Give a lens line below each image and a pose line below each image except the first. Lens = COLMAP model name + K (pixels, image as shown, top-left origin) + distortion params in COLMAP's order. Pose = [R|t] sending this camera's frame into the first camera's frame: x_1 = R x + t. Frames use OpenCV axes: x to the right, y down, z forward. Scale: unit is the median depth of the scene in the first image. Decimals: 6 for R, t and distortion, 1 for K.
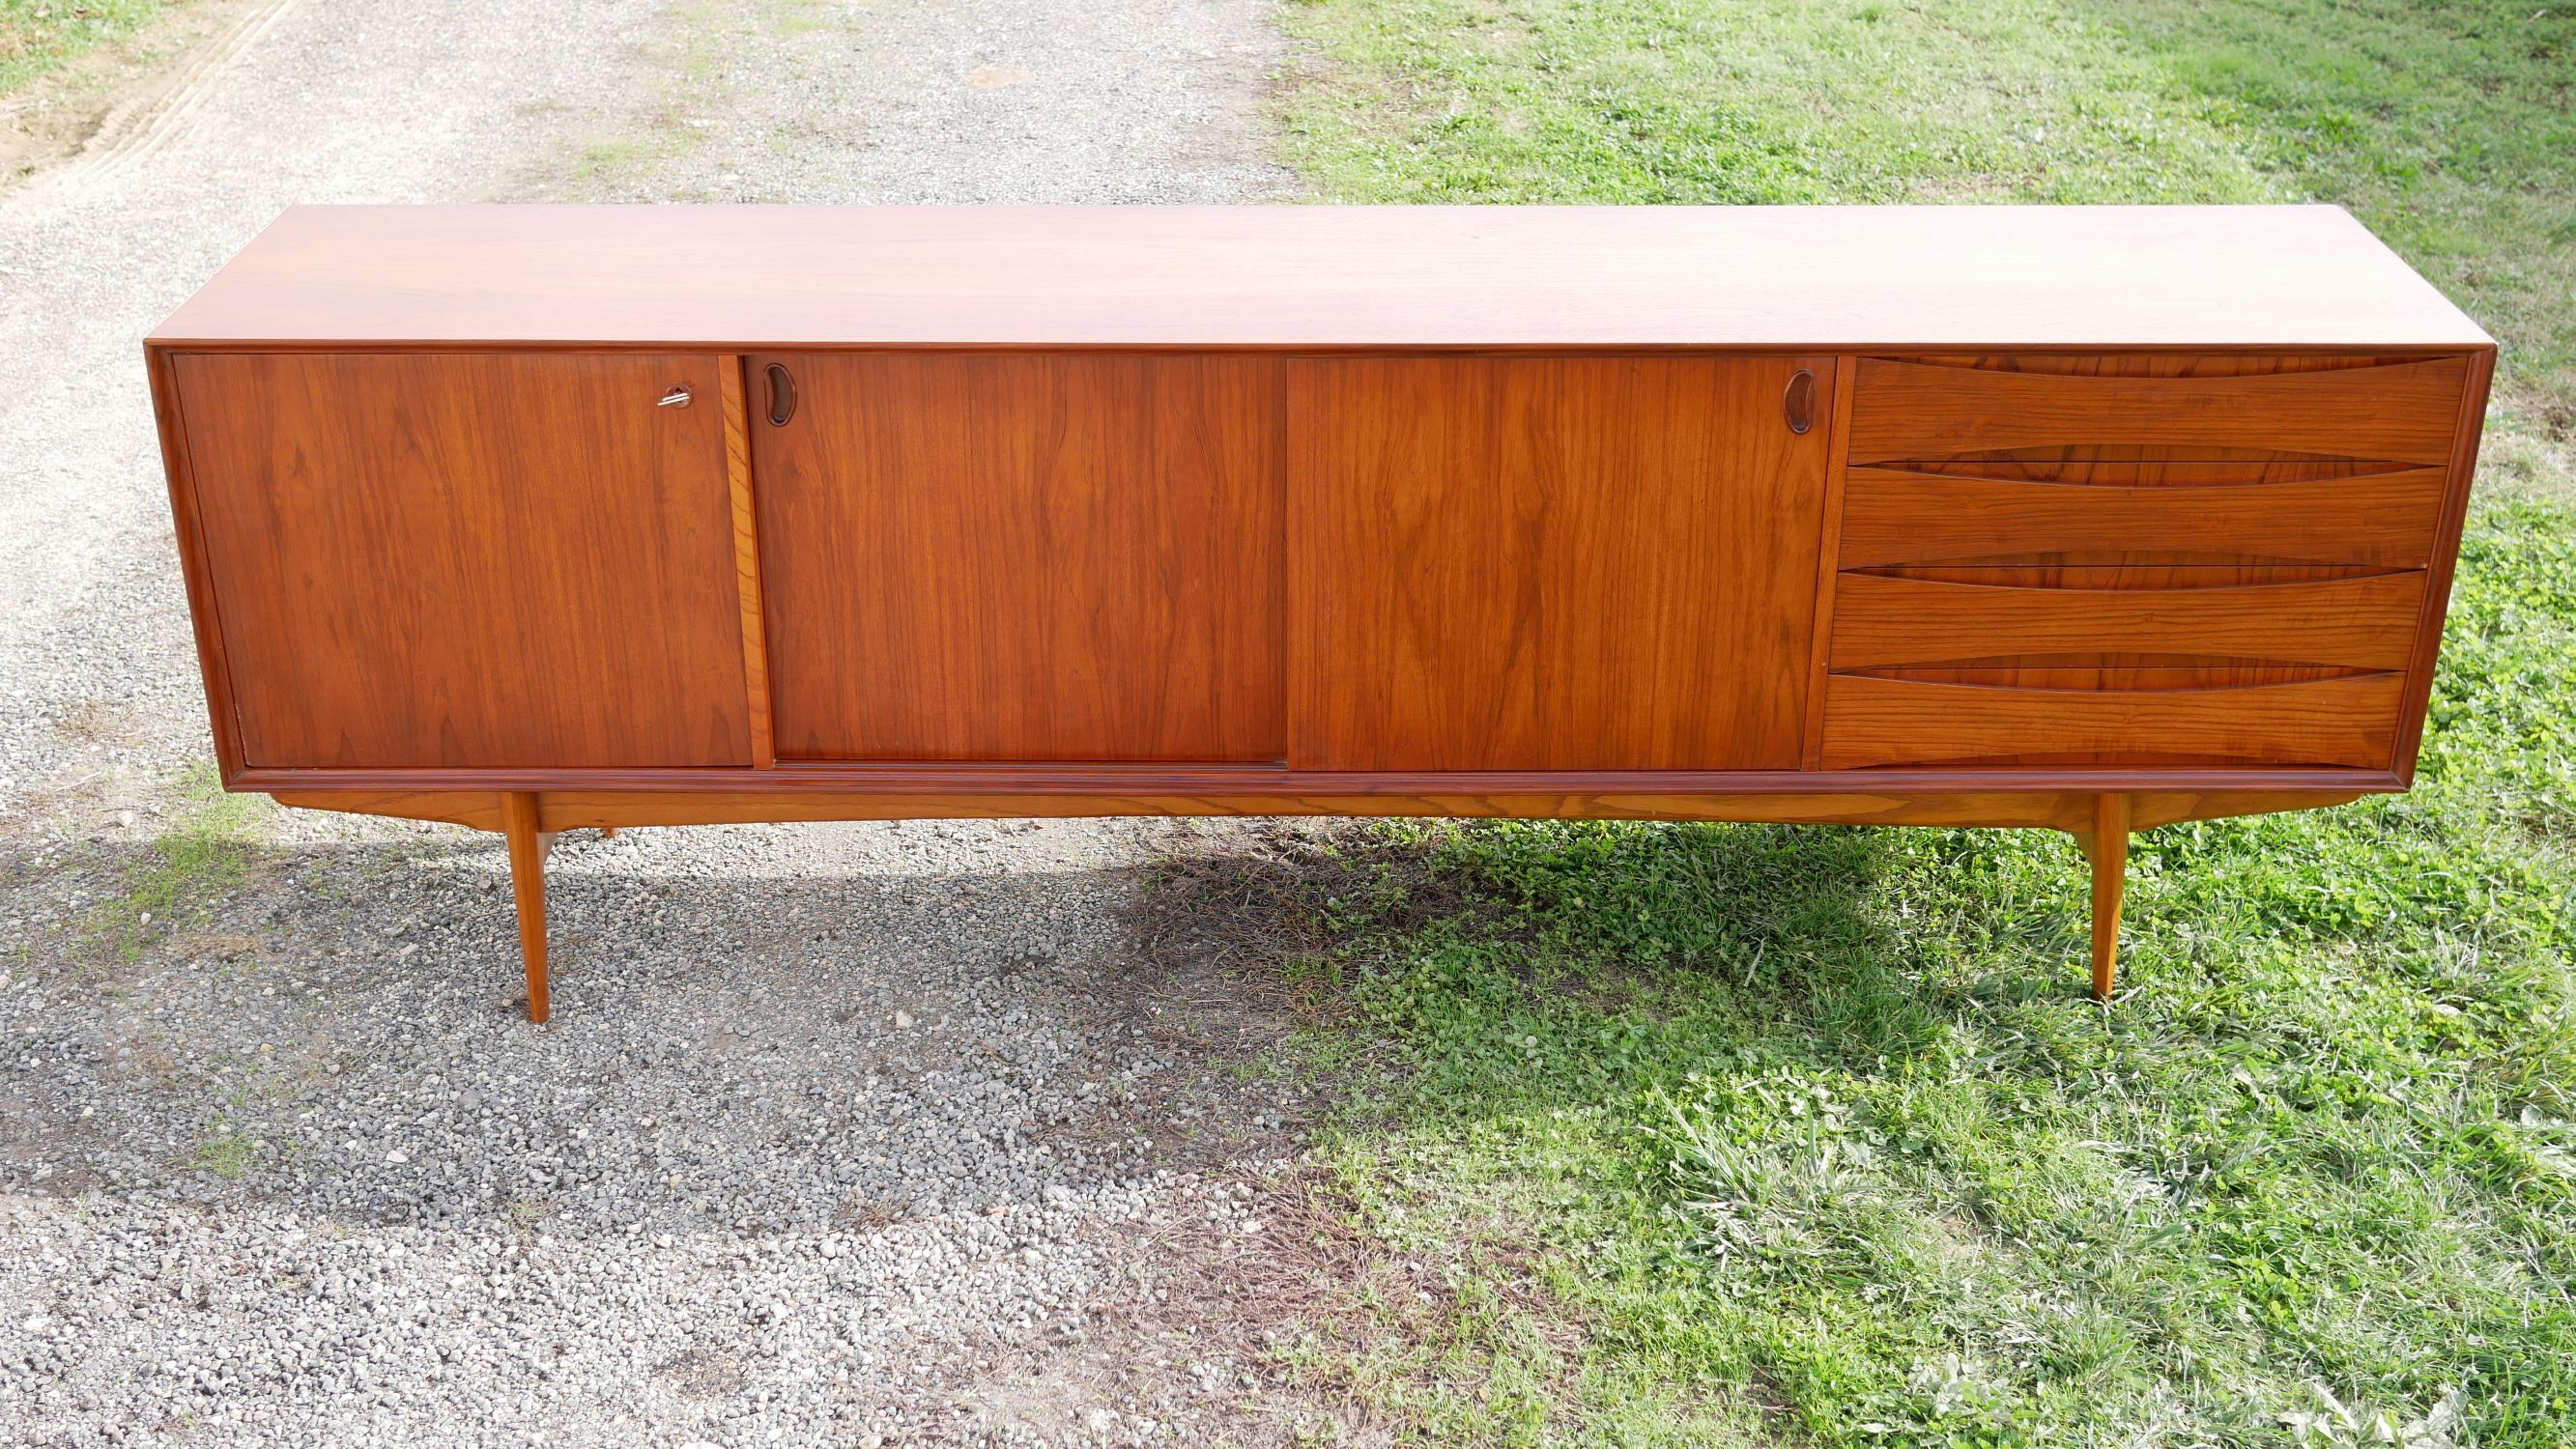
lens RADIAL K [[2914.8, 0, 1286.2], [0, 2914.8, 739.8], [0, 0, 1]] dist [-0.015421, 0.000000]
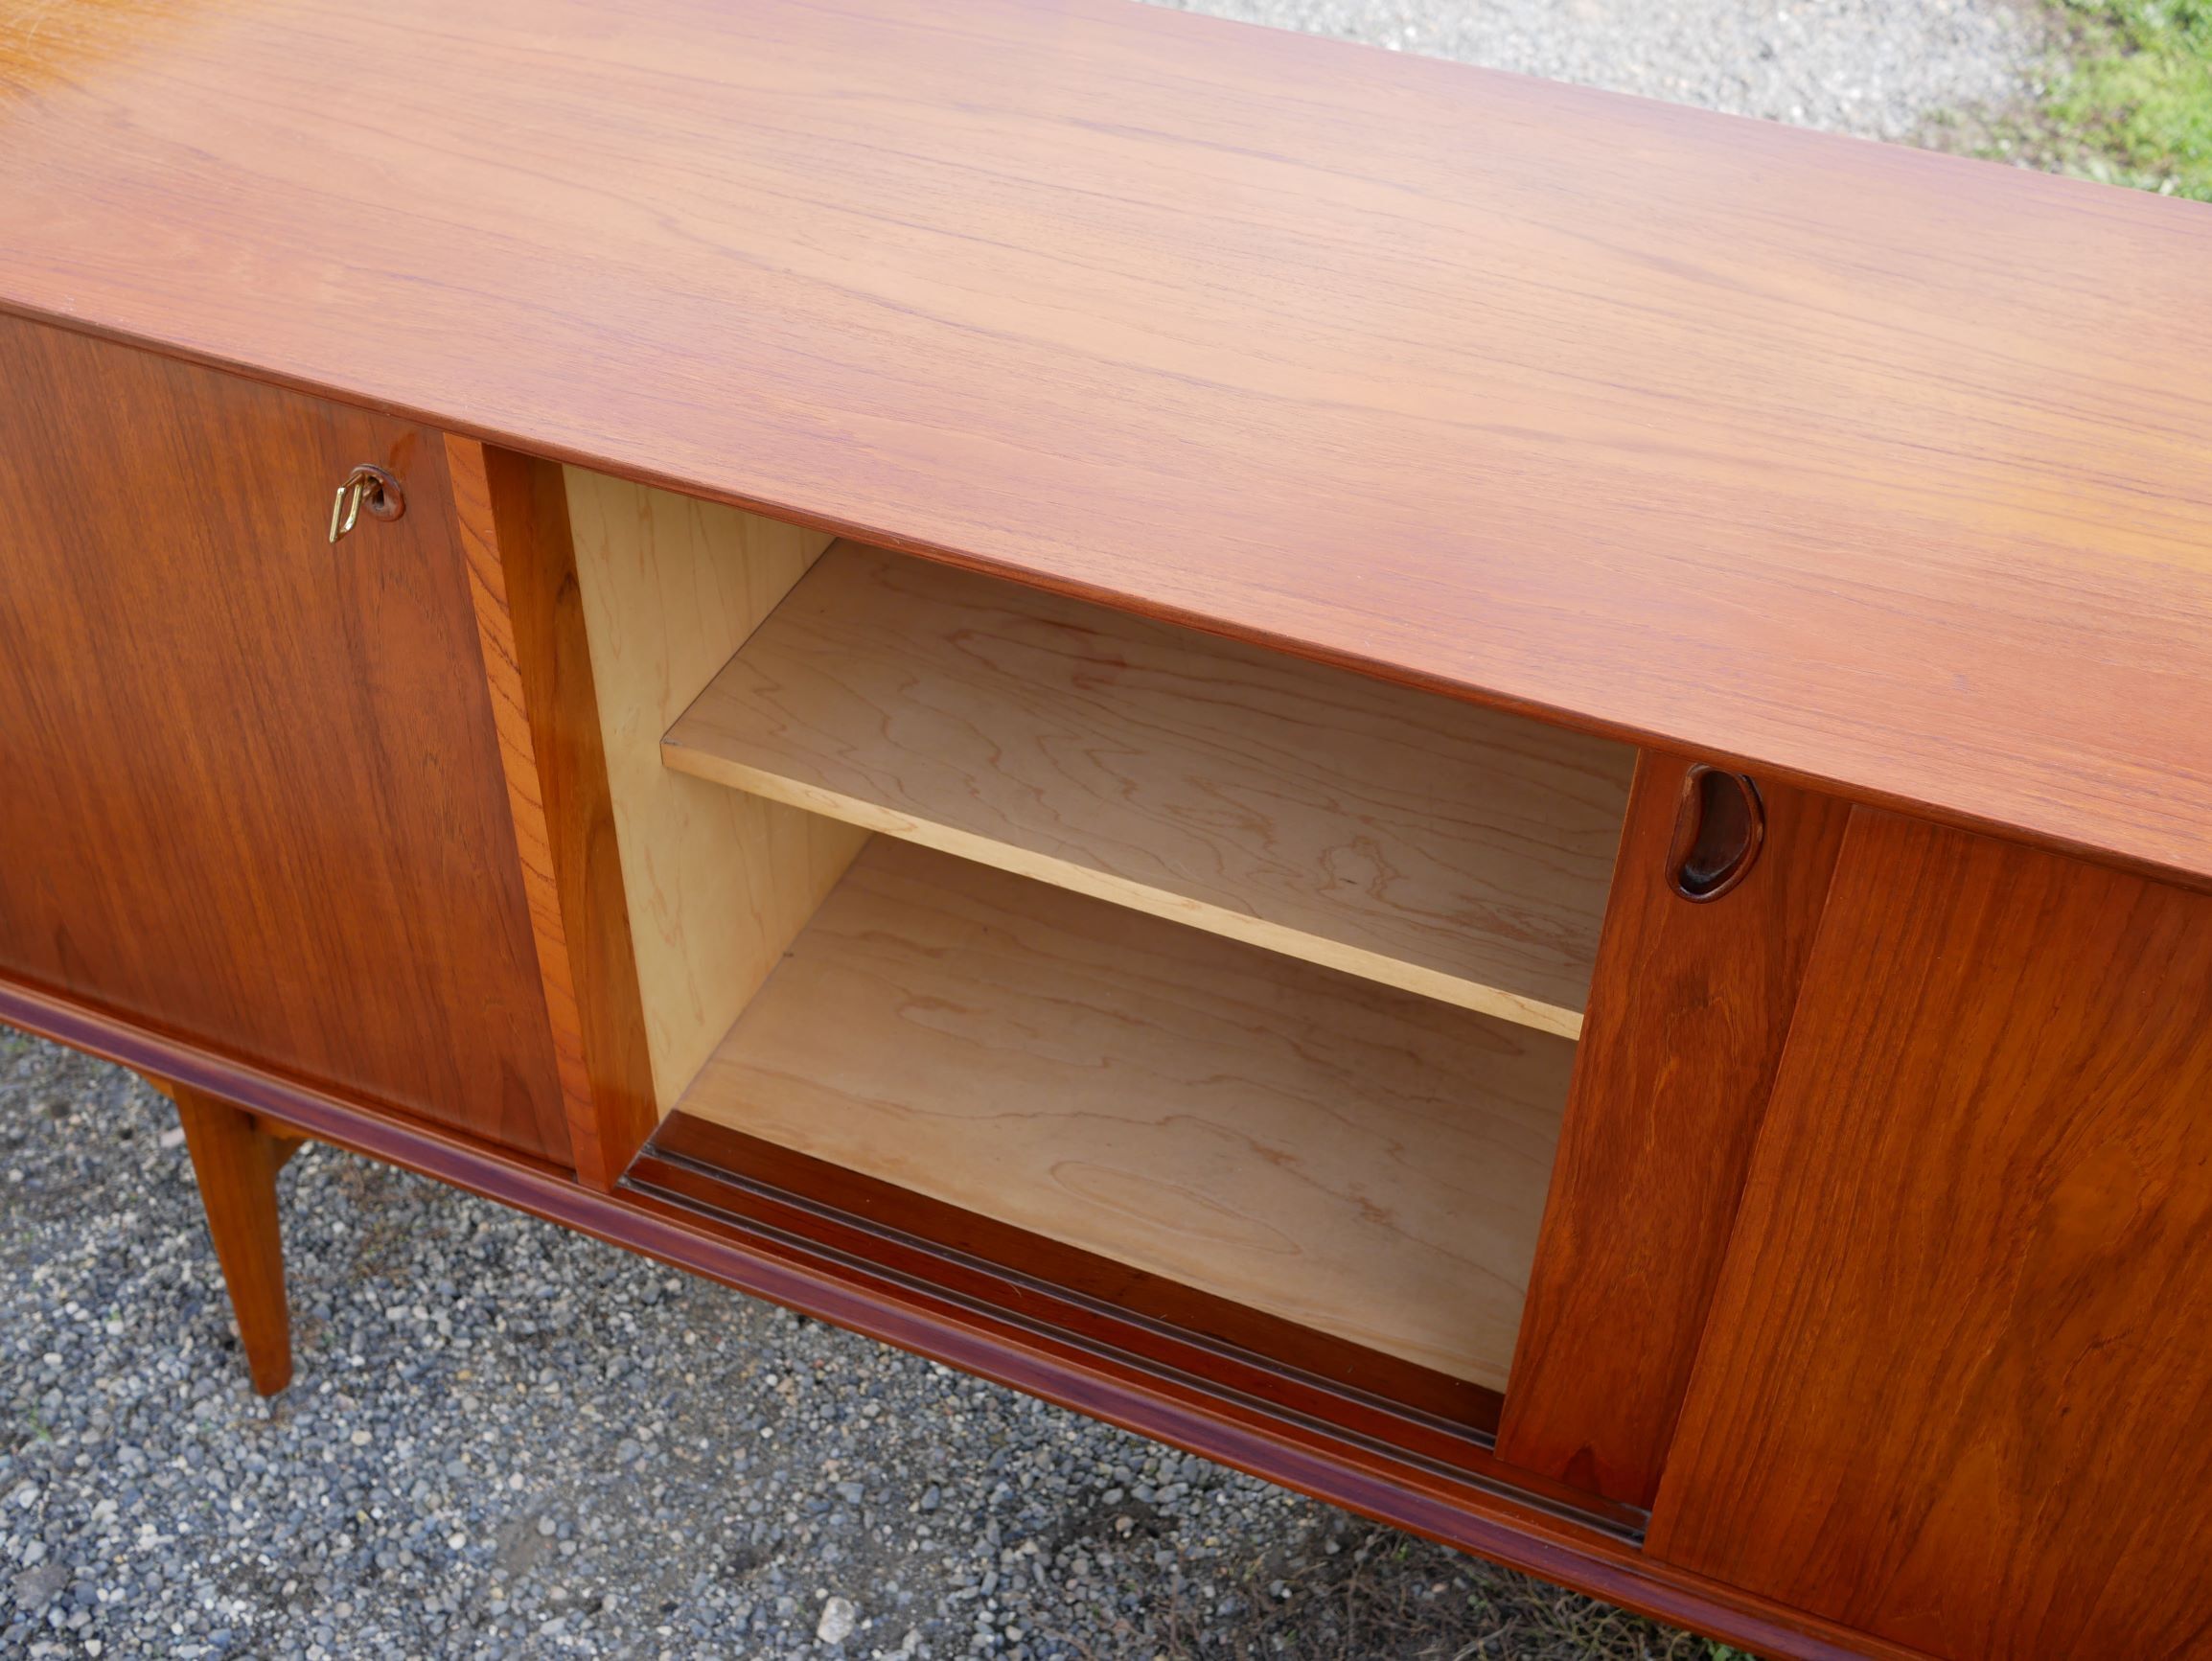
lens RADIAL K [[2514.7, 0, 1094.9], [0, 2514.7, 830.6], [0, 0, 1]] dist [-0.015282, 0.000000]
pose [[0.923274, 0.264849, -0.278245, 0.000978], [-0.185406, 0.941610, 0.281060, -0.187600], [0.336437, -0.207907, 0.918469, 0.671540]]
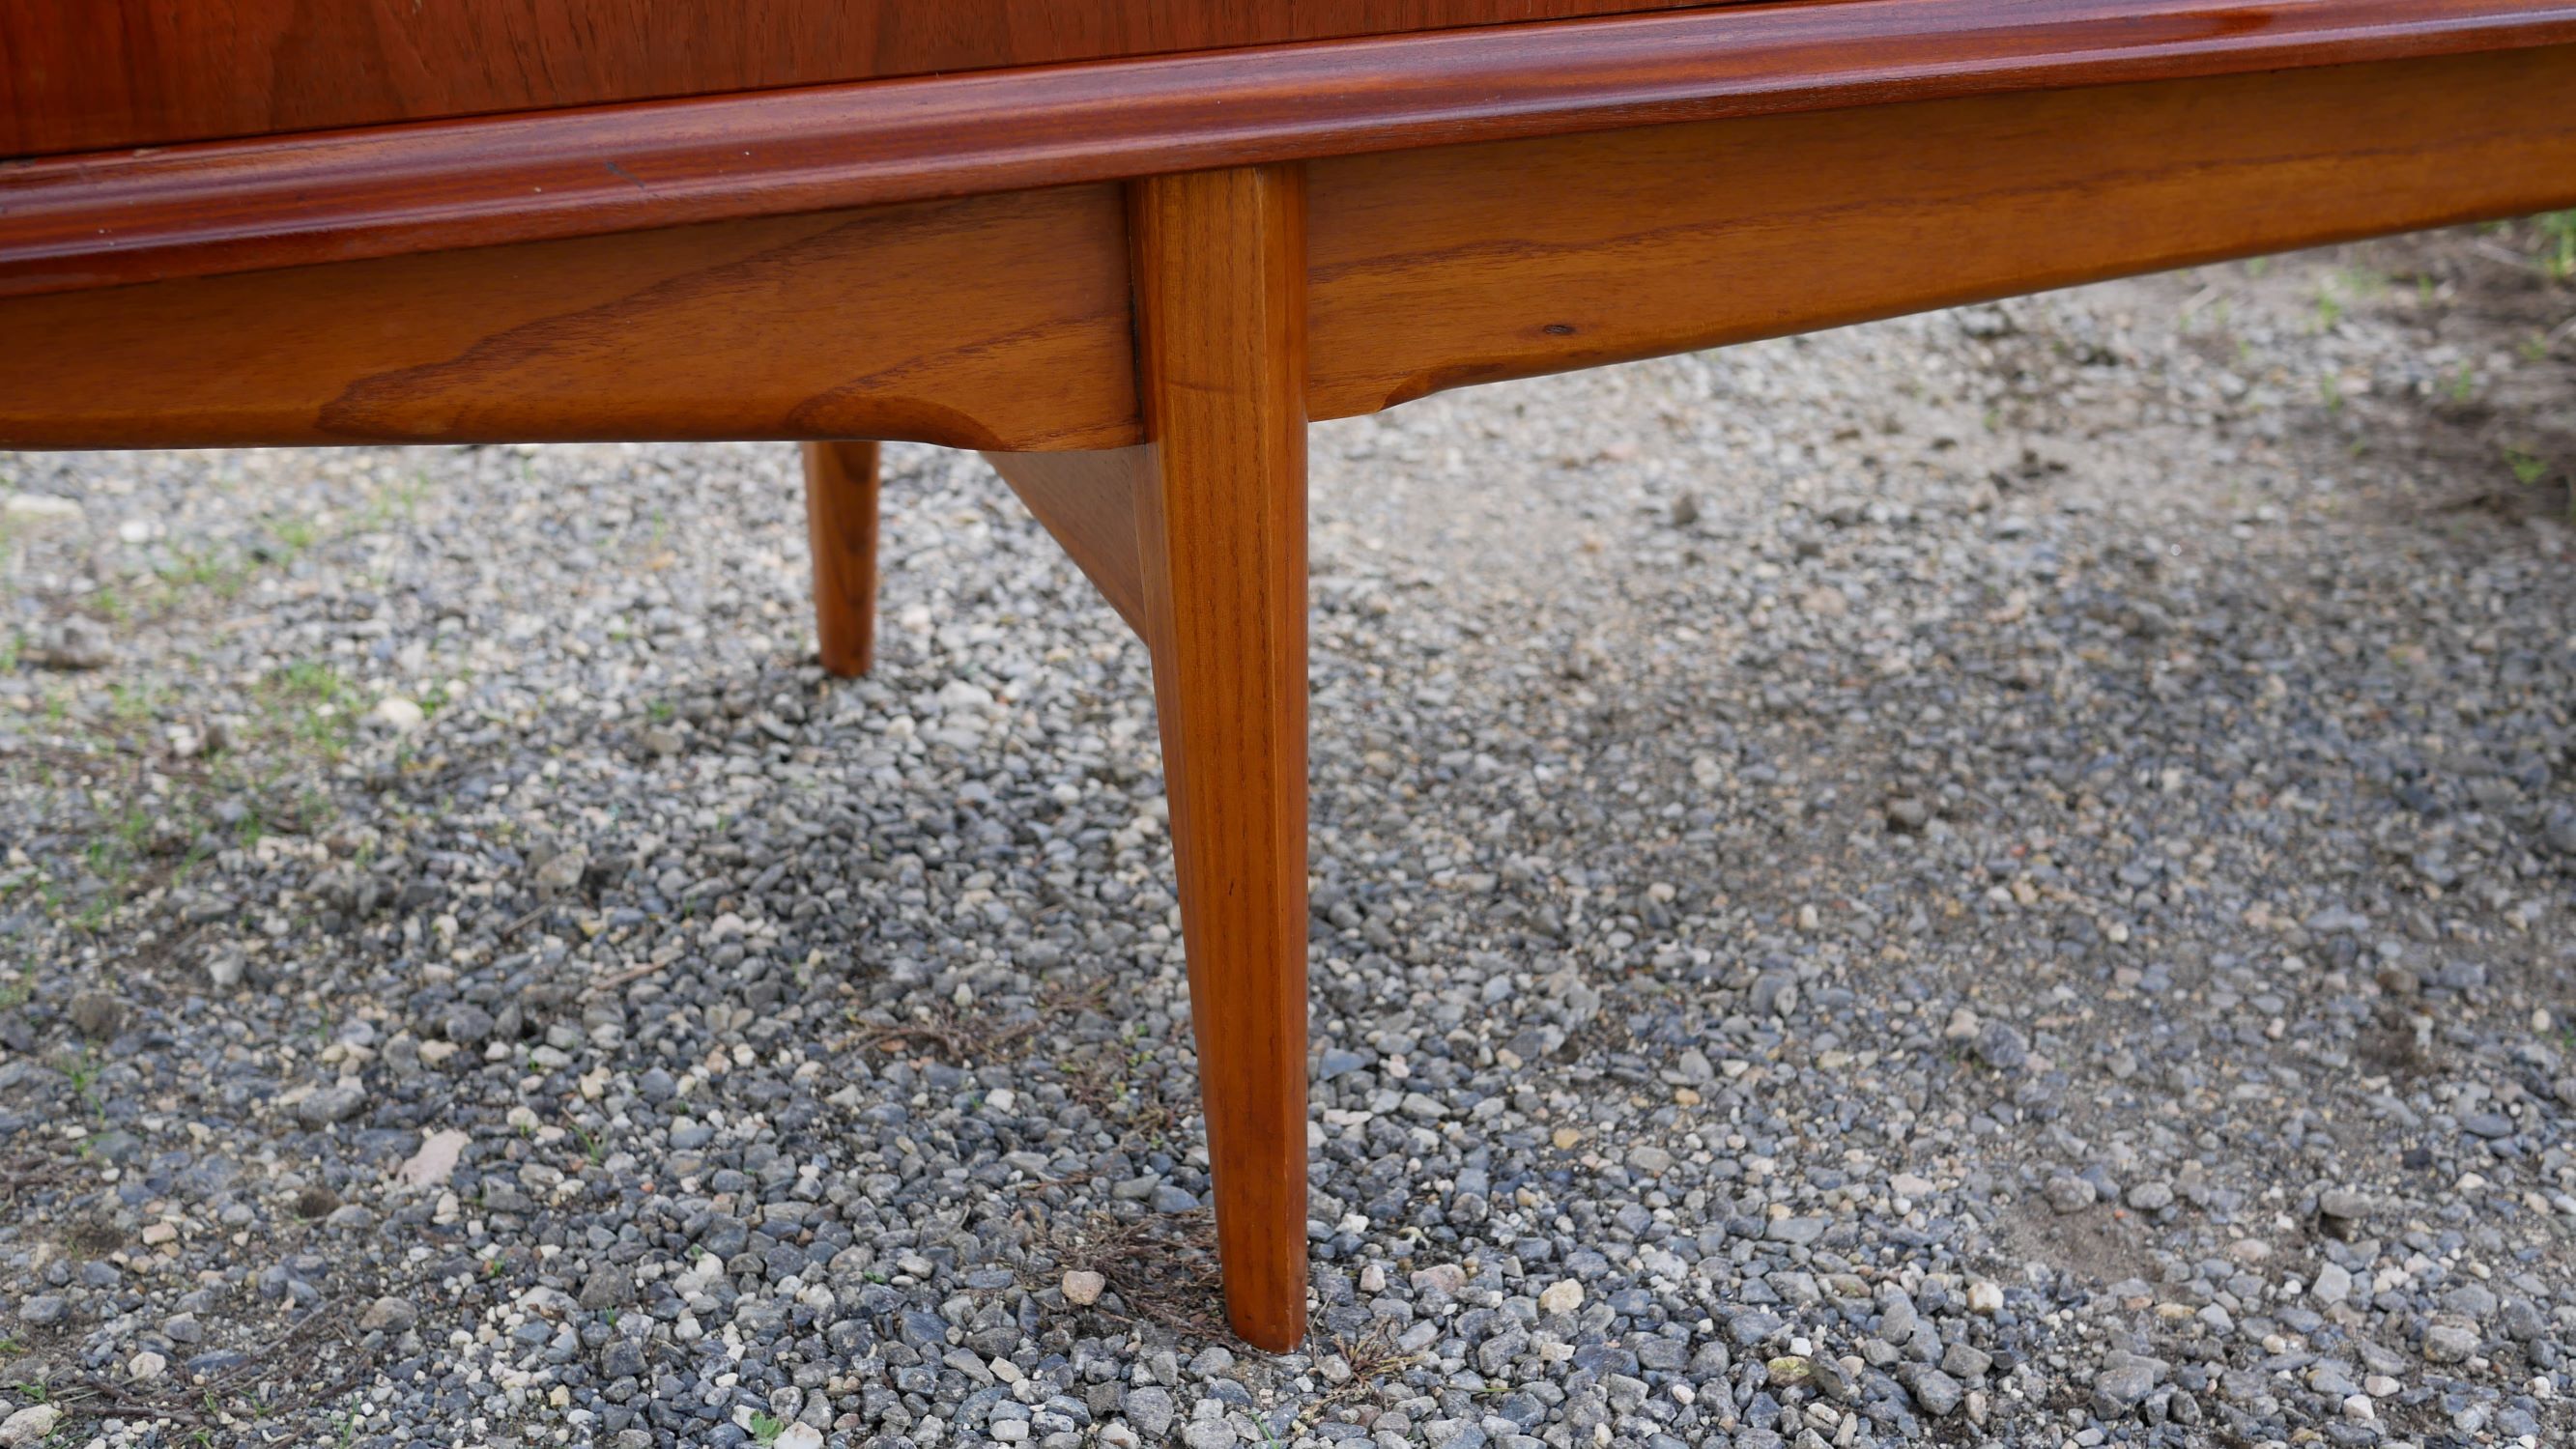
lens RADIAL K [[2914.8, 0, 1304.2], [0, 2914.8, 729.8], [0, 0, 1]] dist [-0.015421, 0.000000]
pose [[0.937409, -0.158083, 0.310280, -0.338348], [0.166766, 0.985995, -0.001479, 0.056159], [-0.305701, 0.053131, 0.950644, 0.847649]]
